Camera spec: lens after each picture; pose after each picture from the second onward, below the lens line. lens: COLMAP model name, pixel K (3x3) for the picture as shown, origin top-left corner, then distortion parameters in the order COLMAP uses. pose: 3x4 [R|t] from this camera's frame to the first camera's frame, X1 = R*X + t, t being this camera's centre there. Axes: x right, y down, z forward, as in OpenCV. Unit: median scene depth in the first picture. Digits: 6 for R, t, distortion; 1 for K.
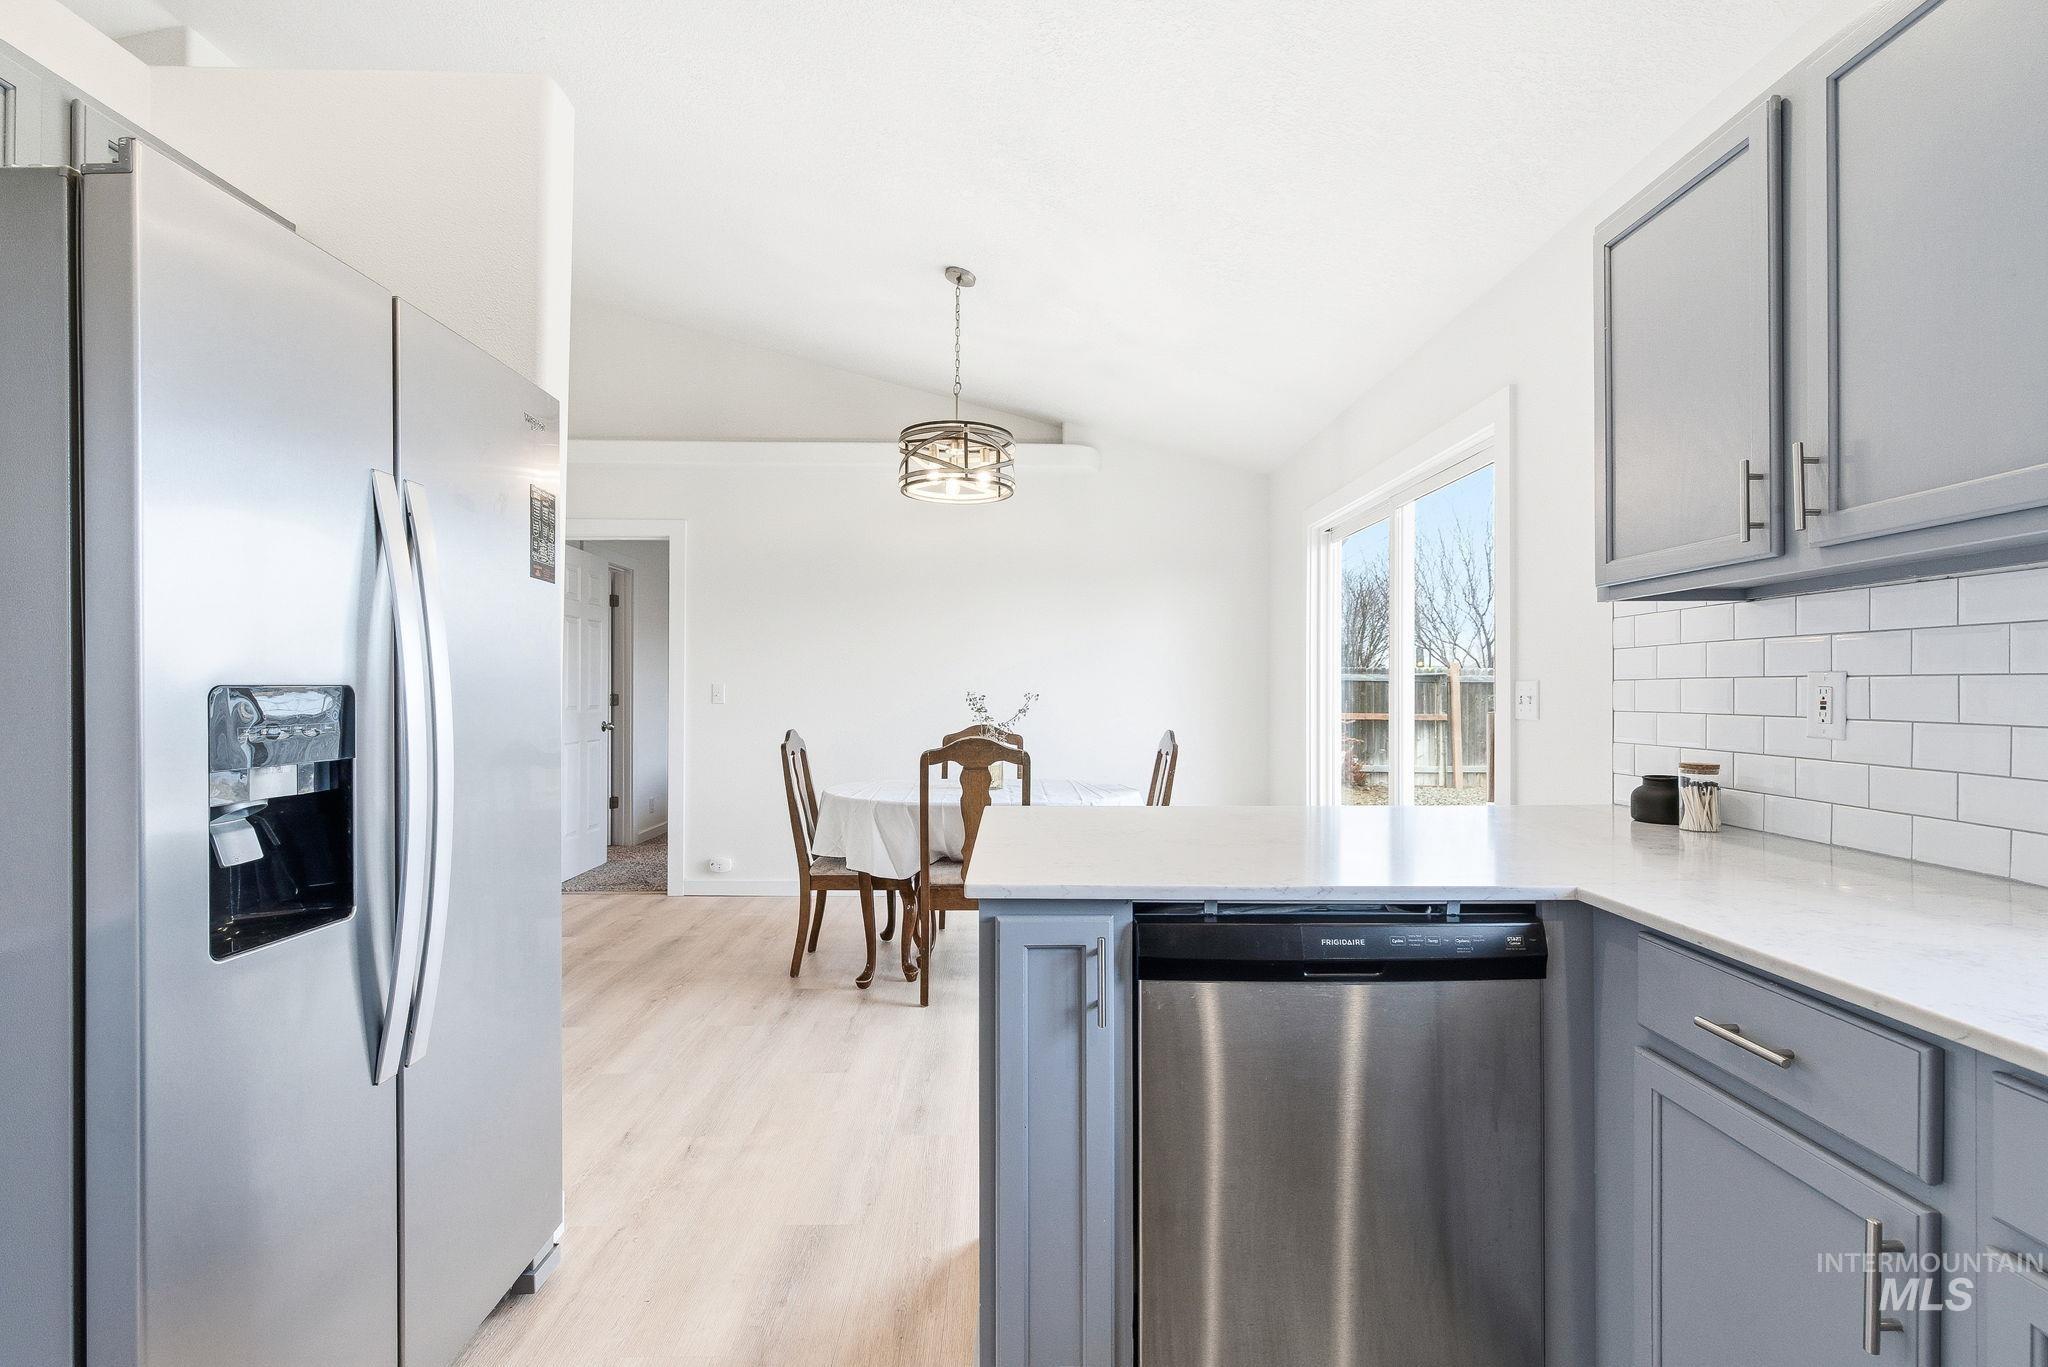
lens RADIAL K [[916.6, 0, 1014.4], [0, 916.6, 689.5], [0, 0, 1]] dist [-0.002148, -0.000445]
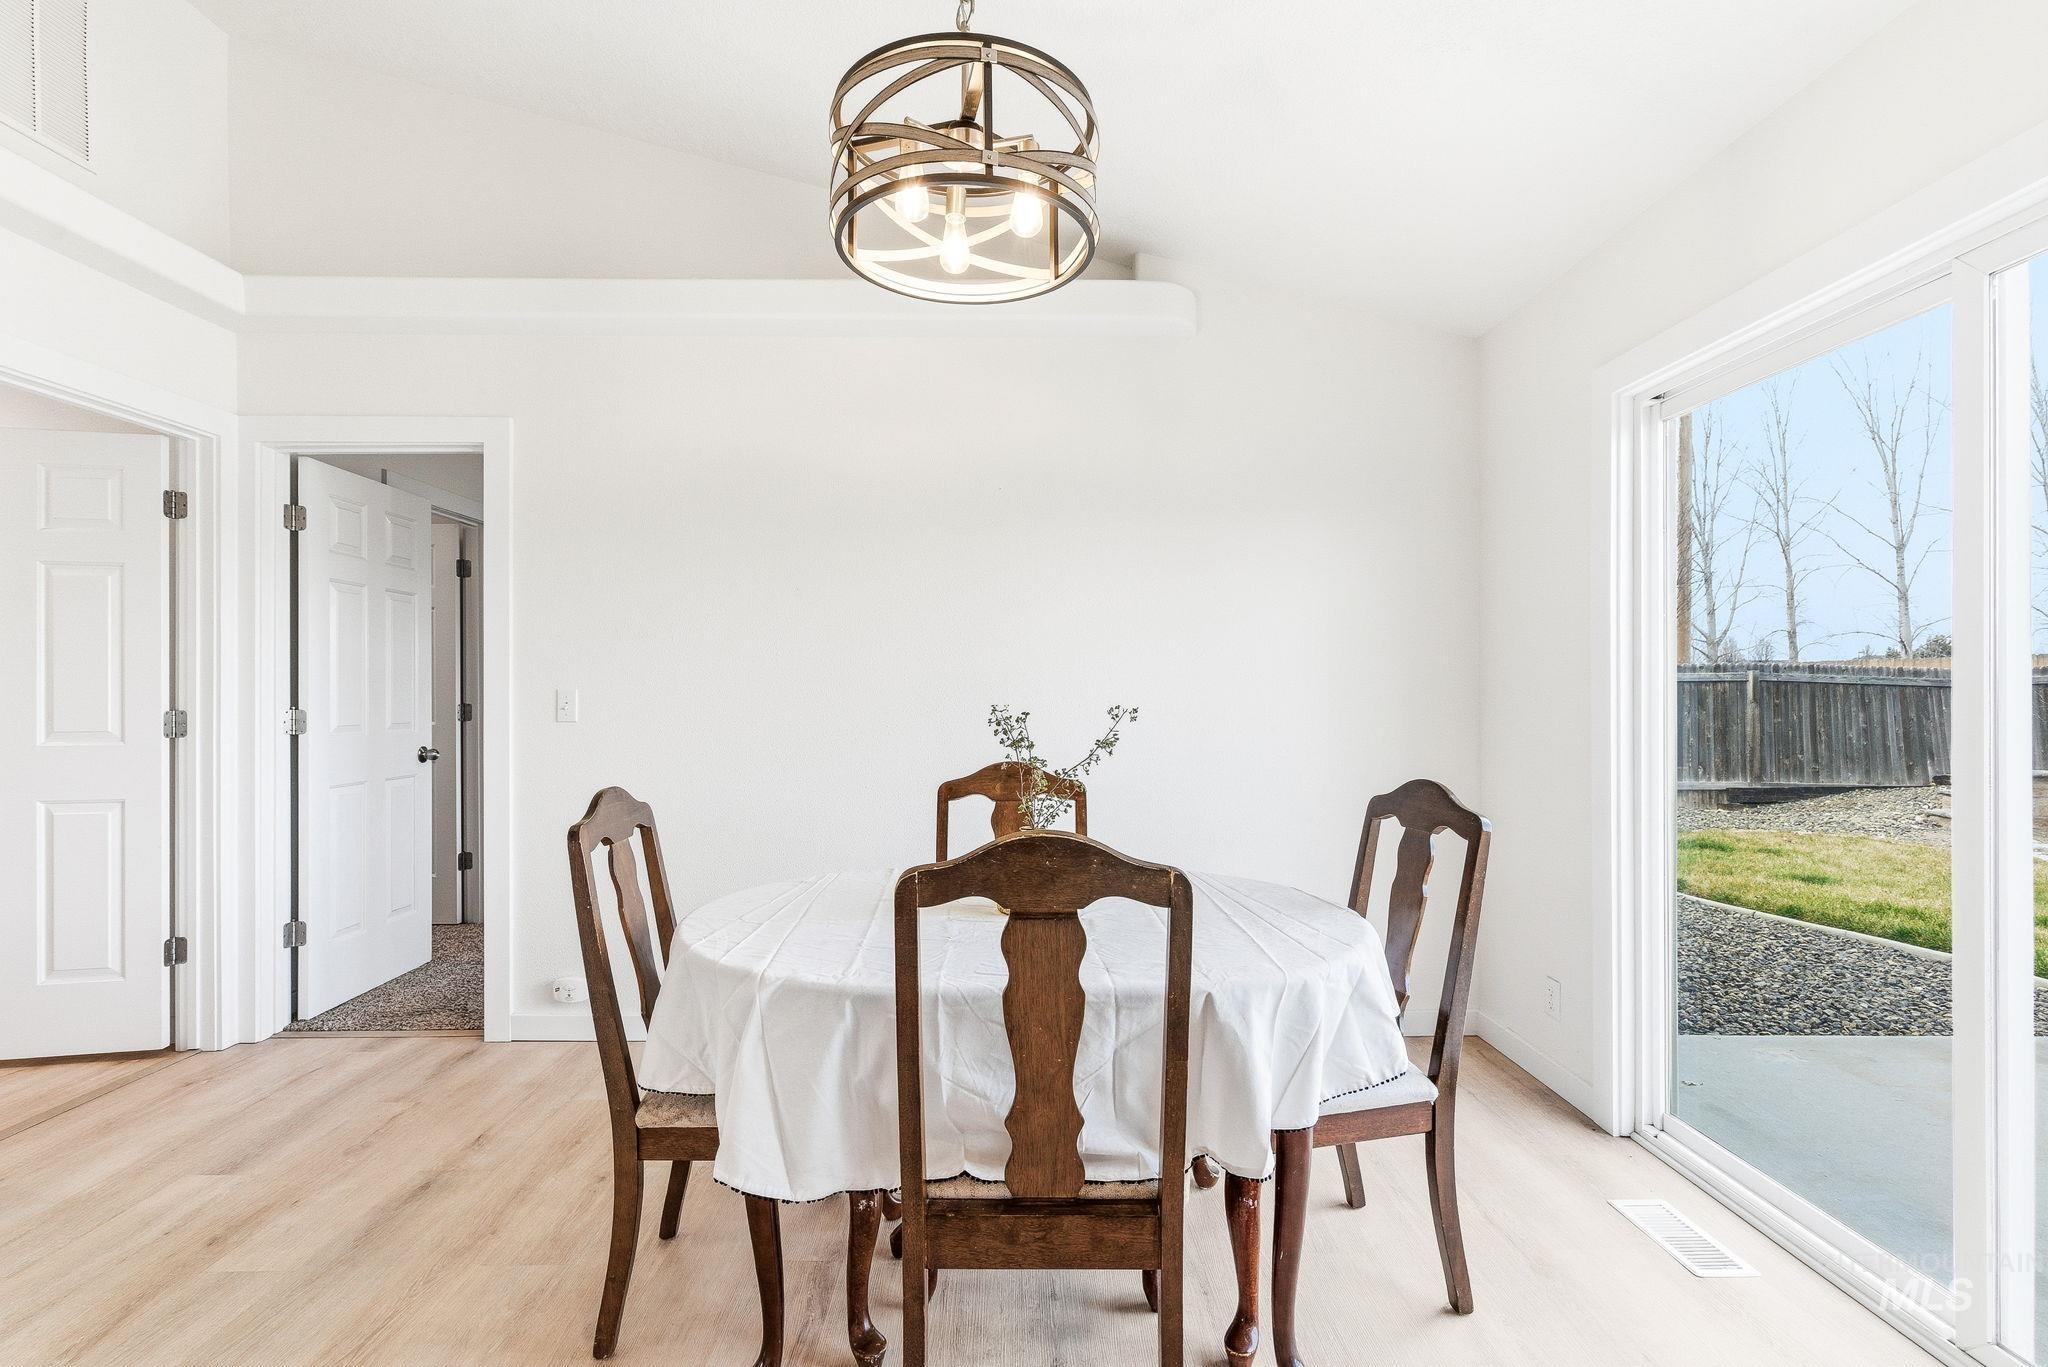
lens RADIAL K [[921.0, 0, 1027.3], [0, 921.0, 687.0], [0, 0, 1]] dist [0.000375, 0.000134]
pose [[0.999675, -0.006399, 0.024675, -0.090569], [0.006428, 0.999979, -0.001108, -0.012293], [-0.024667, 0.001266, 0.999695, 1.078640]]
